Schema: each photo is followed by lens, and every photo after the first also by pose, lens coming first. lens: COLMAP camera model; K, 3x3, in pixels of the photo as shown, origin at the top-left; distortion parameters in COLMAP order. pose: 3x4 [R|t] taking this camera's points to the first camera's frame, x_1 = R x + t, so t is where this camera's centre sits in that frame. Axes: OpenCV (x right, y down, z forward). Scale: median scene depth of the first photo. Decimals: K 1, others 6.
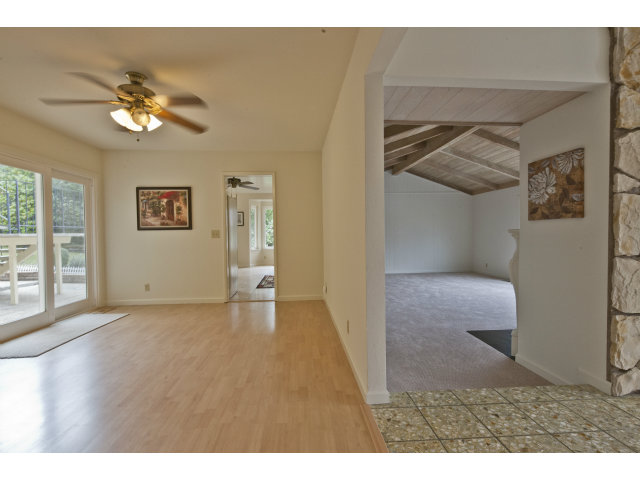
lens RADIAL K [[308.6, 0, 320.5], [0, 308.6, 239.7], [0, 0, 1]] dist [0.001301, -0.002483]
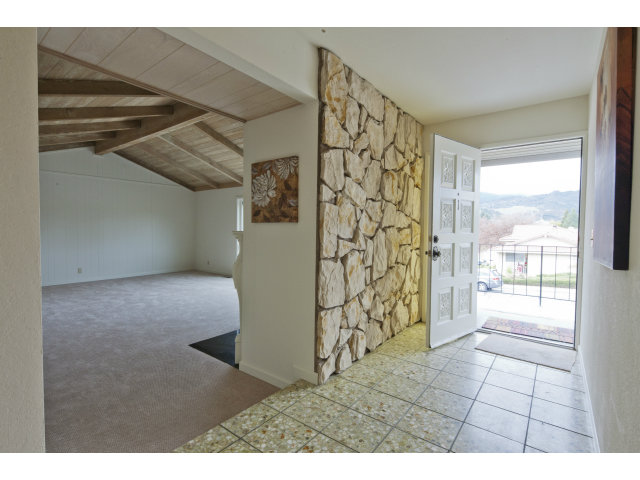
lens RADIAL K [[308.6, 0, 321.3], [0, 308.6, 237.7], [0, 0, 1]] dist [0.001301, -0.002483]
pose [[0.661787, -0.004958, 0.749675, 0.102212], [-0.002426, 0.999959, 0.008754, -0.026340], [-0.749688, -0.007612, 0.661748, 0.215385]]
